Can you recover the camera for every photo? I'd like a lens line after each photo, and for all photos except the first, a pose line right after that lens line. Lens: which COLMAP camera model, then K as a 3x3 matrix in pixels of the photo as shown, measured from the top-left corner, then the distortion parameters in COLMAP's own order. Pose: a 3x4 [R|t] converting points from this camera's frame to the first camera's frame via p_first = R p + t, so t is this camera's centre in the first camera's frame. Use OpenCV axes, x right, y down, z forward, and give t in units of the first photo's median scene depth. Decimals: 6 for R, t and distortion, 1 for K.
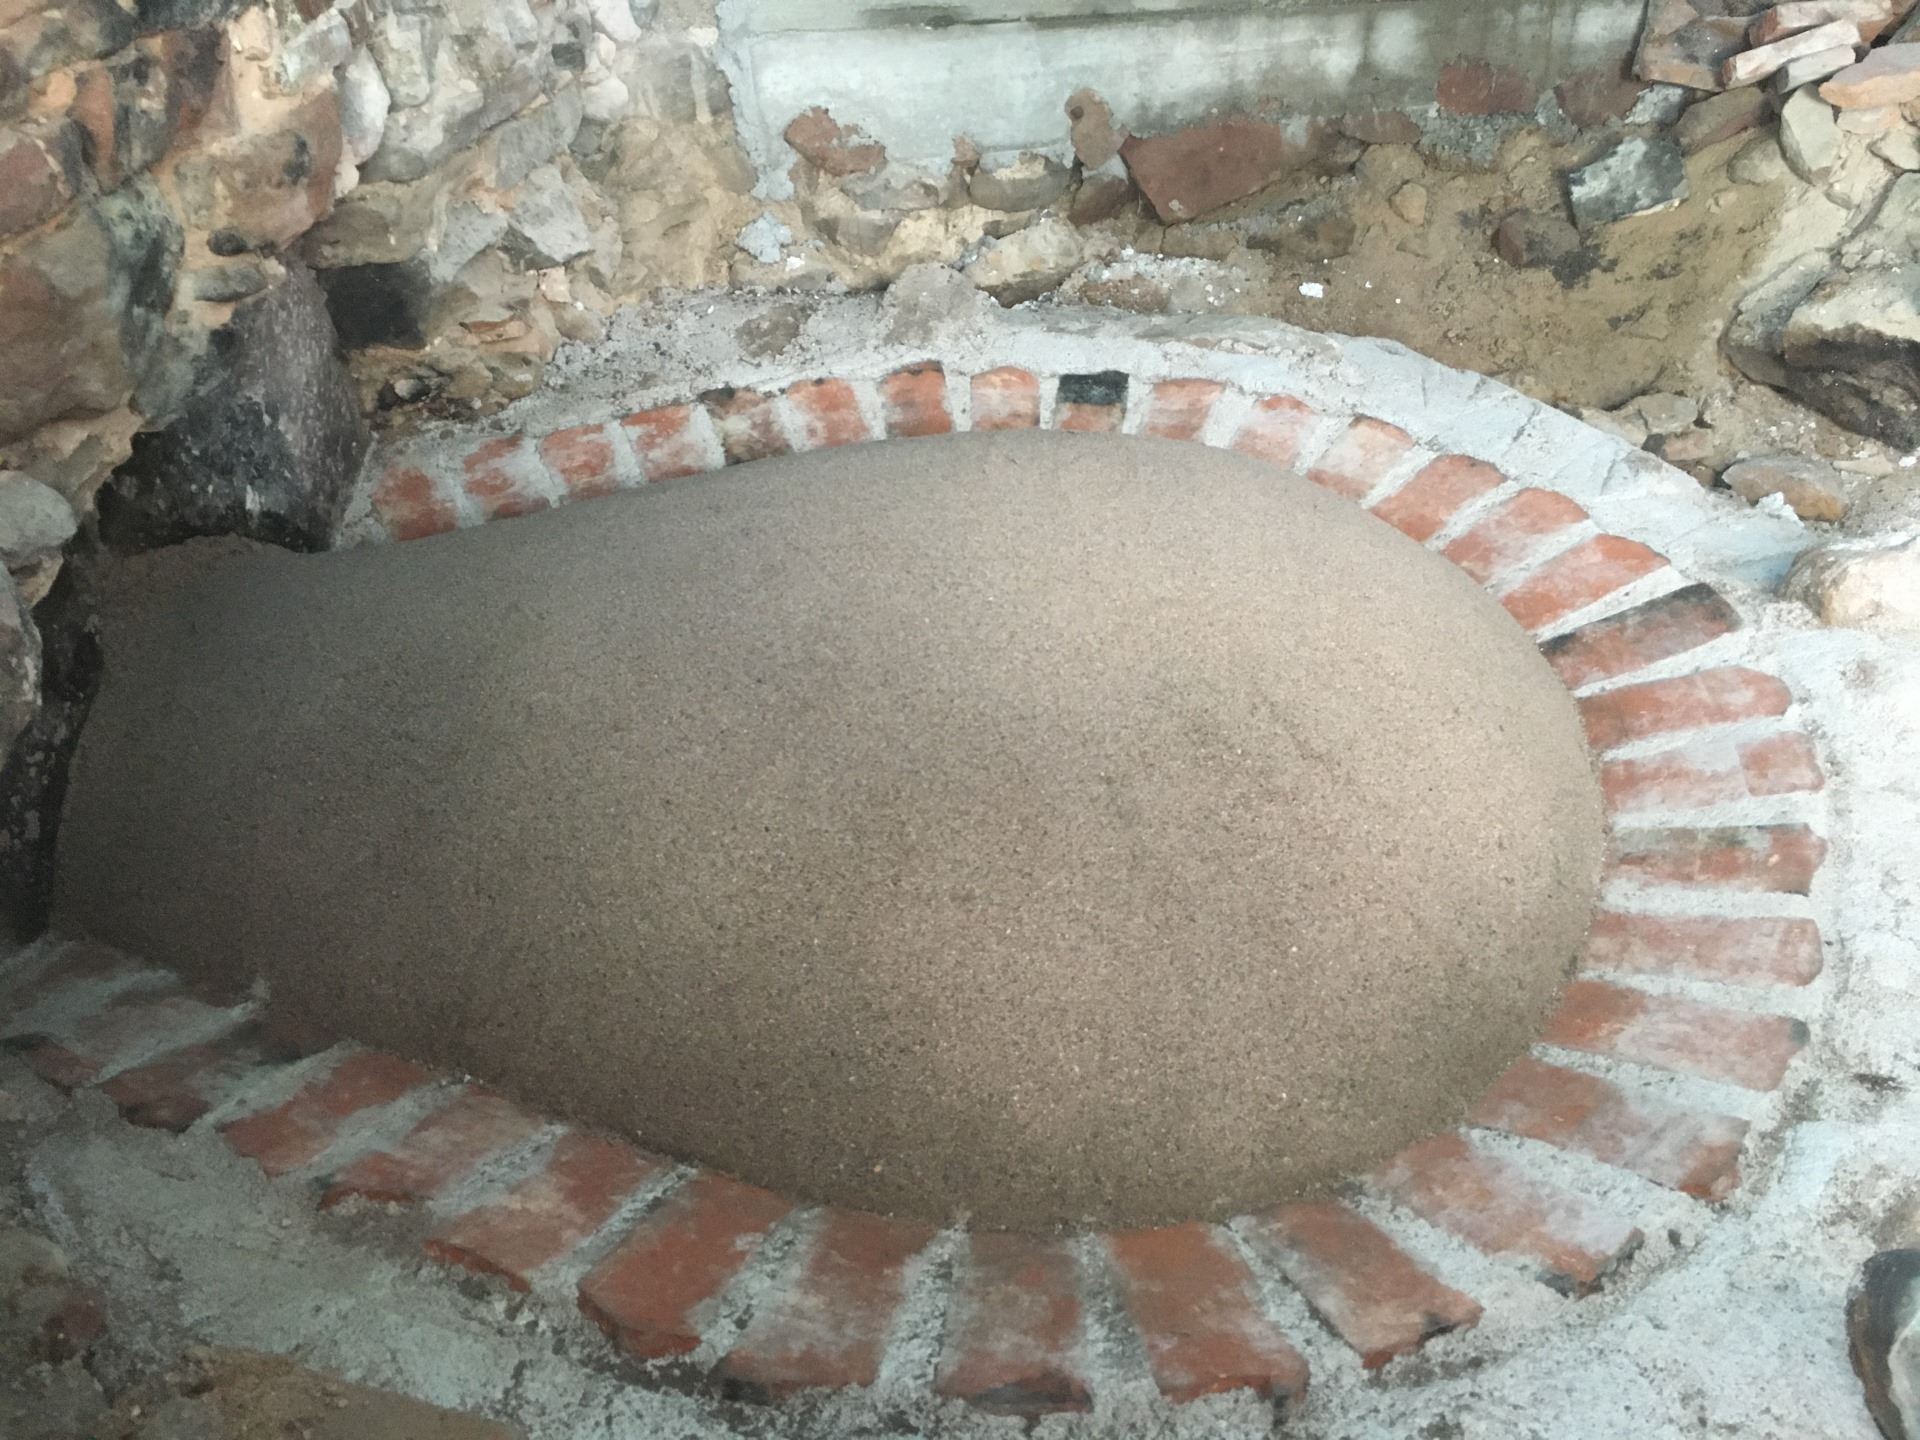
lens RADIAL K [[1629.7, 0, 960.0], [0, 1629.7, 720.0], [0, 0, 1]] dist [0.095078, -0.146658]
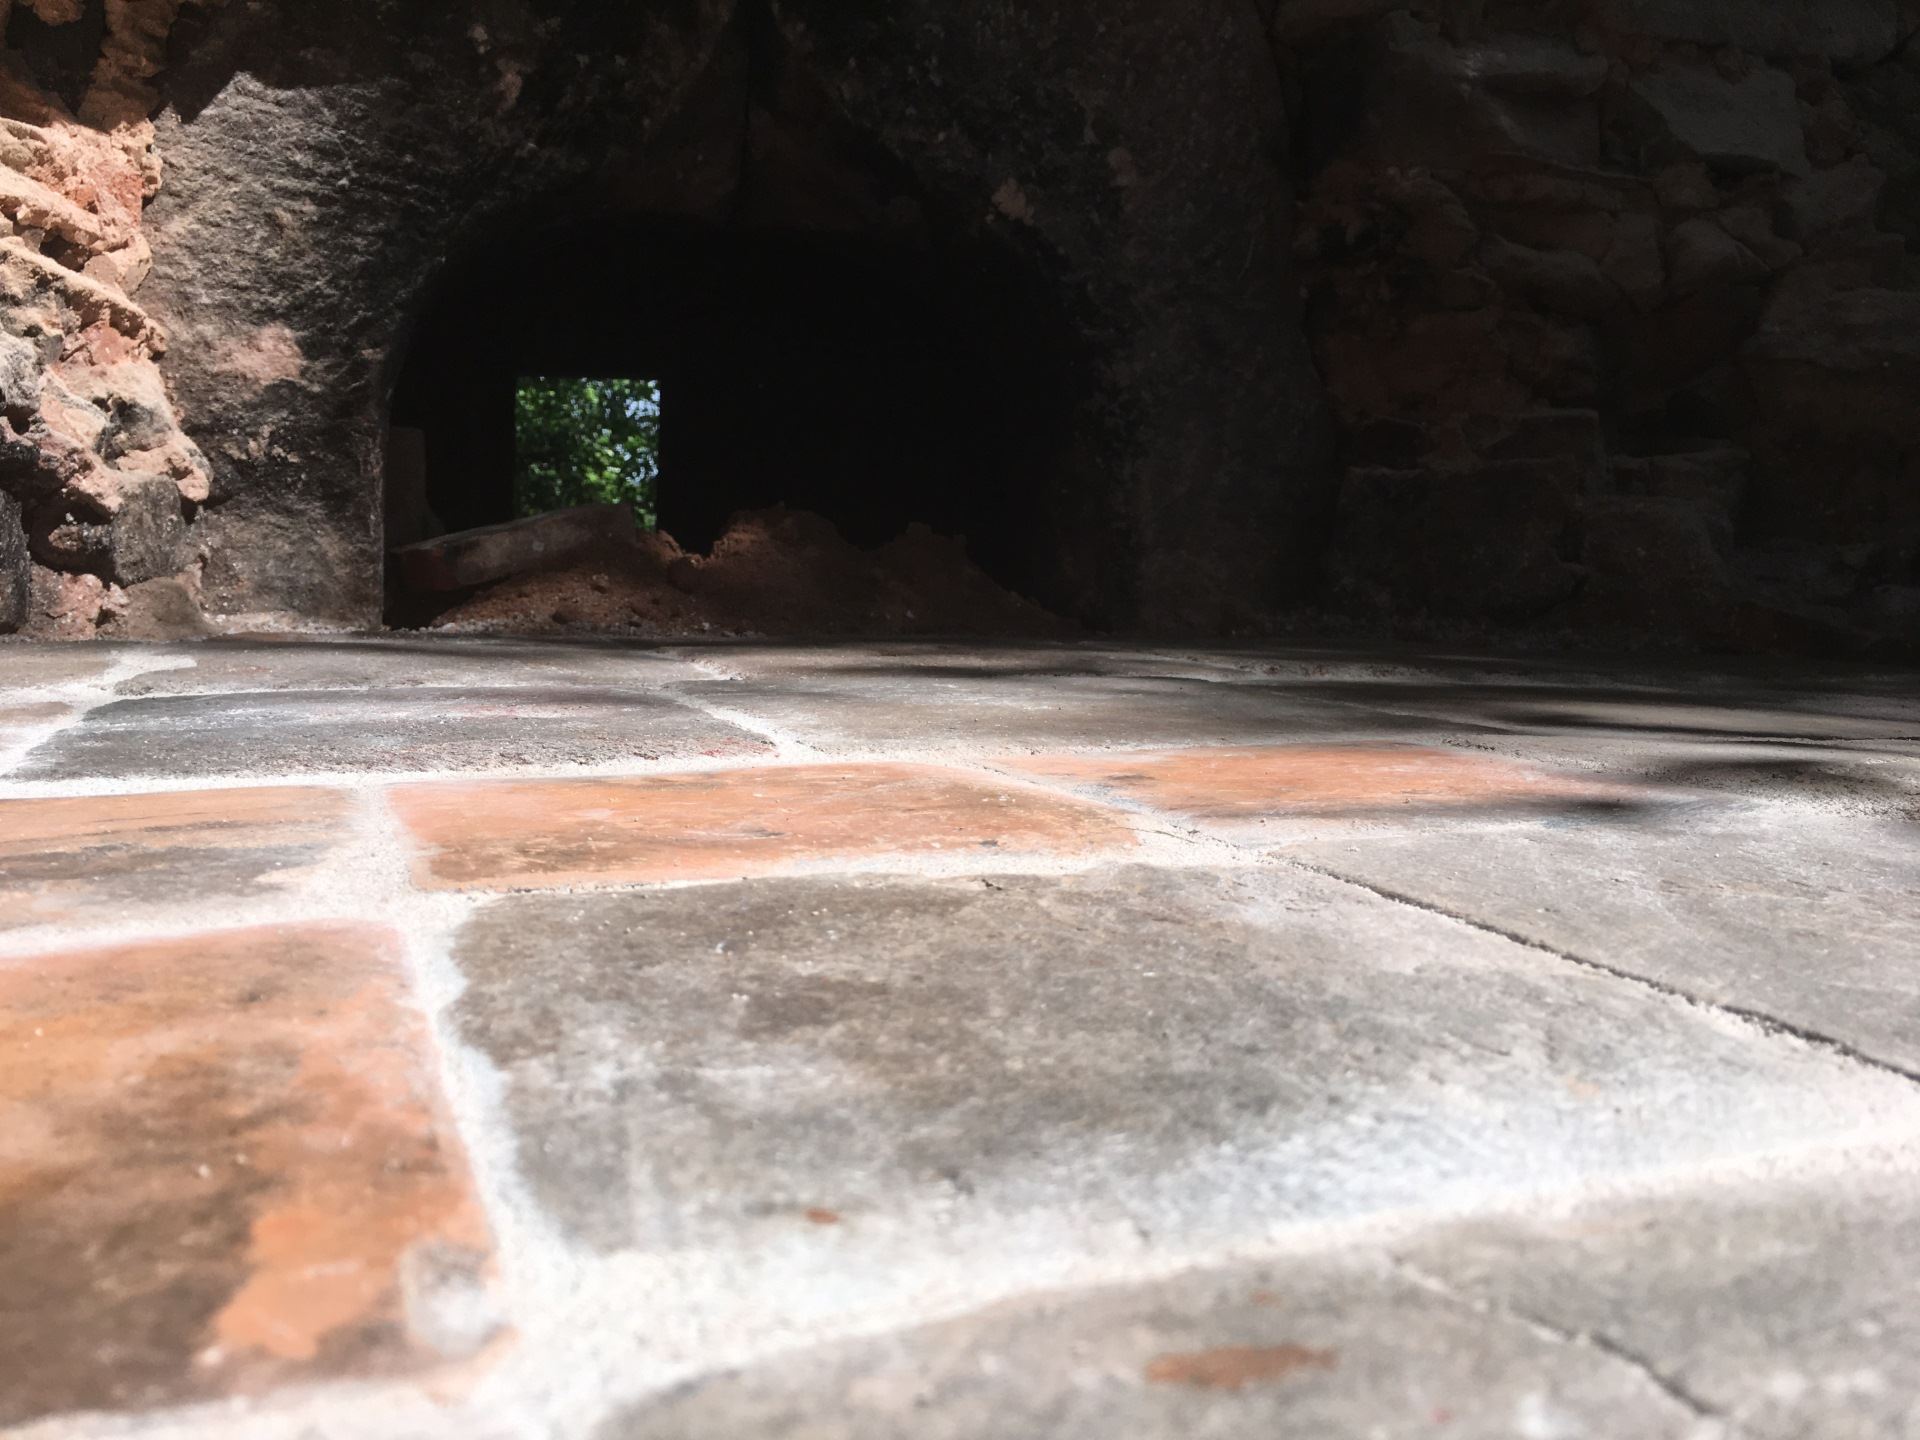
lens RADIAL K [[1634.4, 0, 957.6], [0, 1634.4, 716.1], [0, 0, 1]] dist [0.083941, -0.135380]
pose [[0.391973, 0.123959, -0.911587, 0.279365], [-0.560443, 0.817965, -0.129756, 0.163257], [0.729562, 0.561754, 0.390092, 0.656589]]
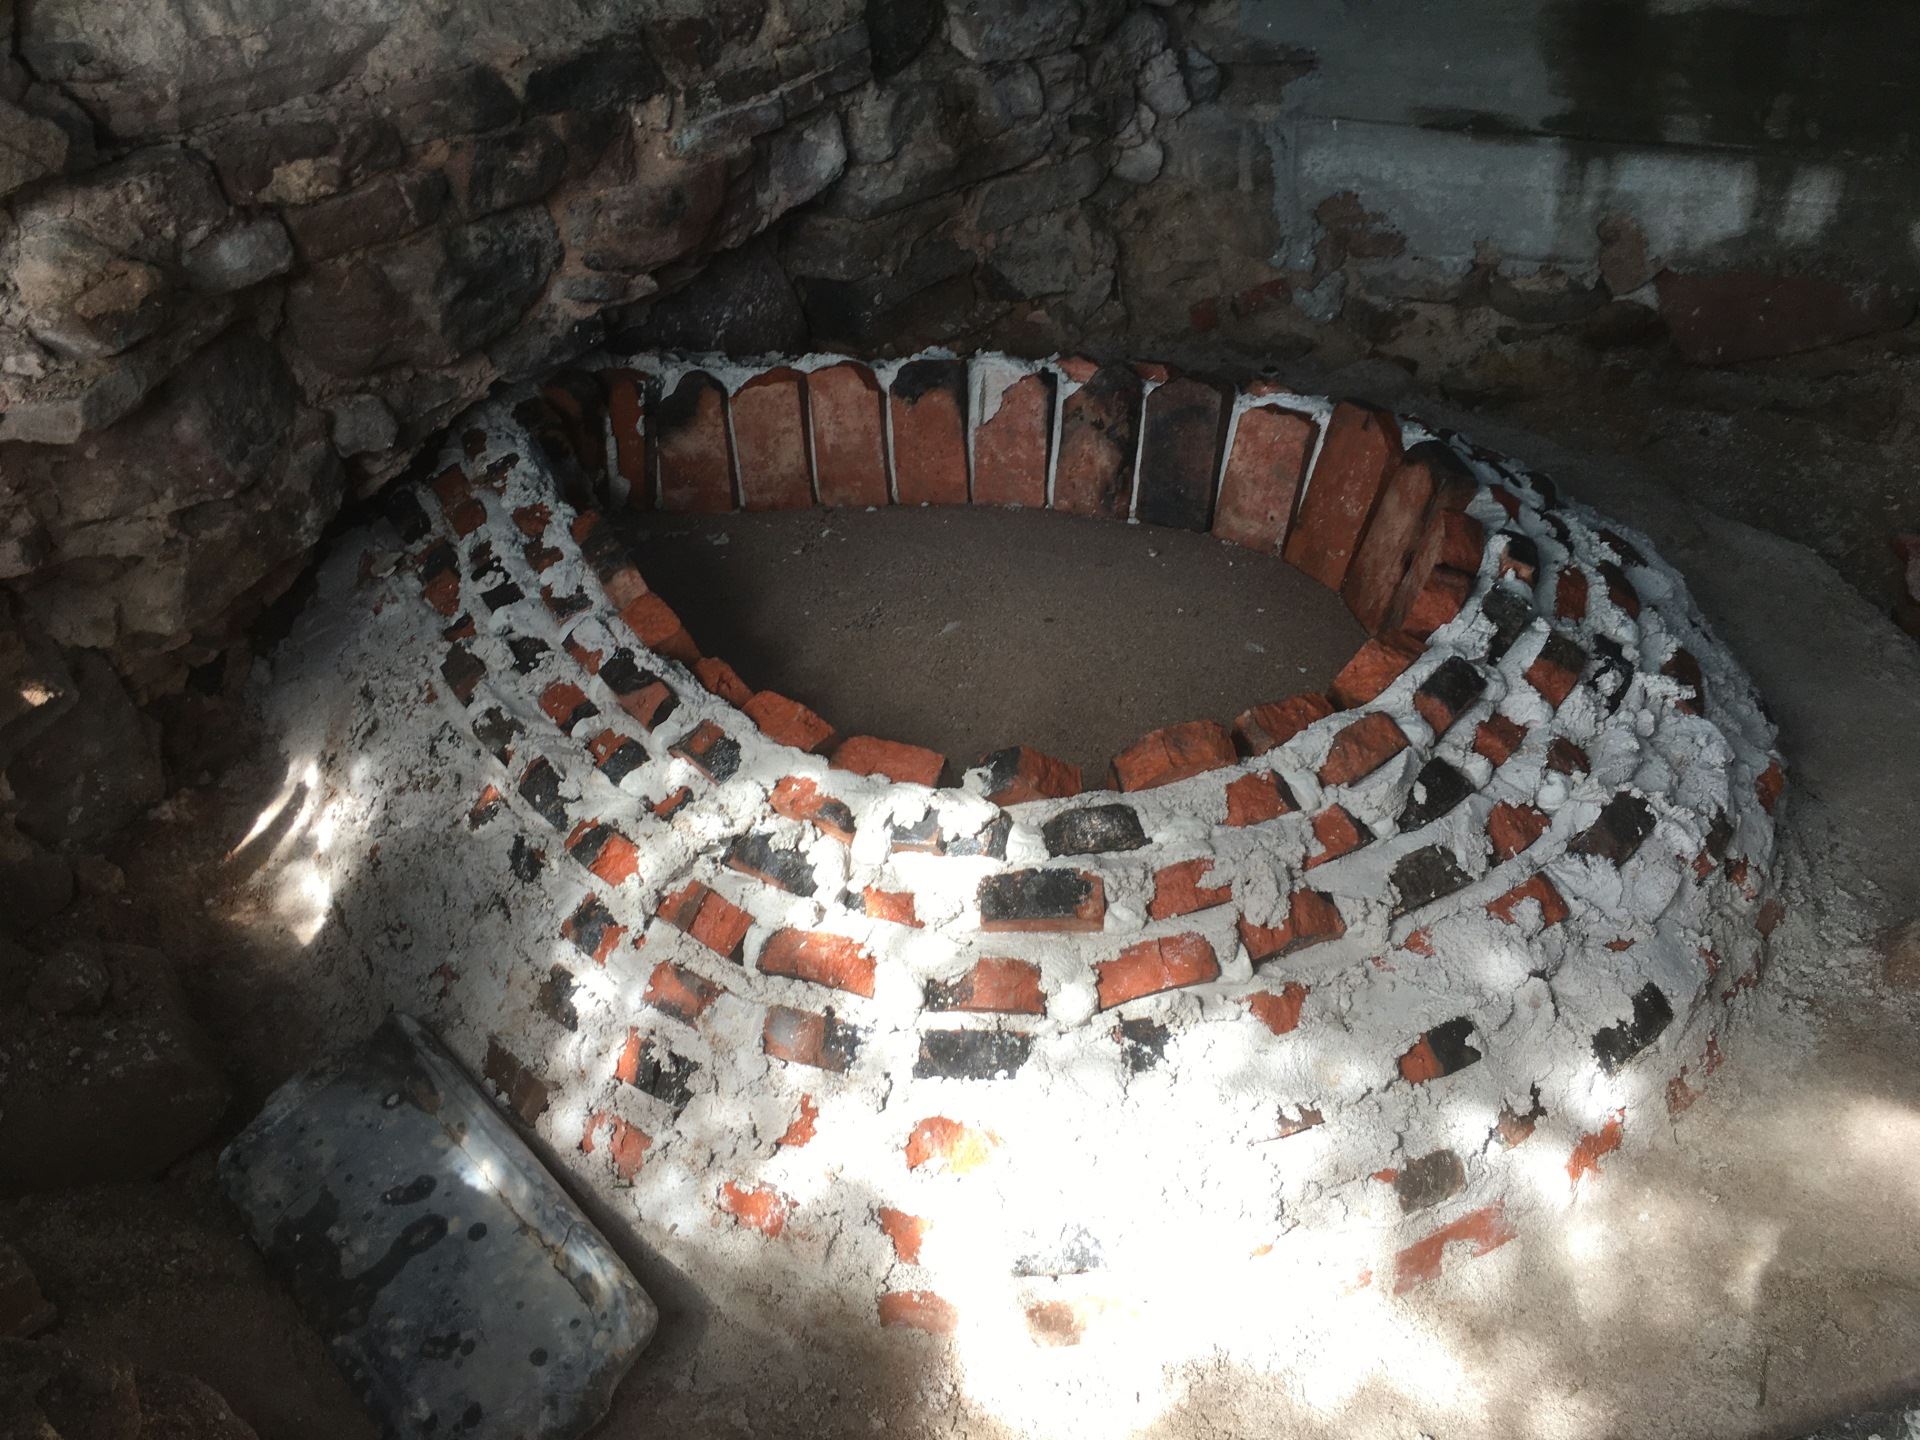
lens RADIAL K [[1624.4, 0, 960.0], [0, 1624.4, 720.0], [0, 0, 1]] dist [0.070876, -0.104144]
pose [[0.810079, 0.314771, -0.494664, 0.390493], [-0.302148, 0.947136, 0.107885, -0.105541], [0.502473, 0.062067, 0.862362, -0.005697]]
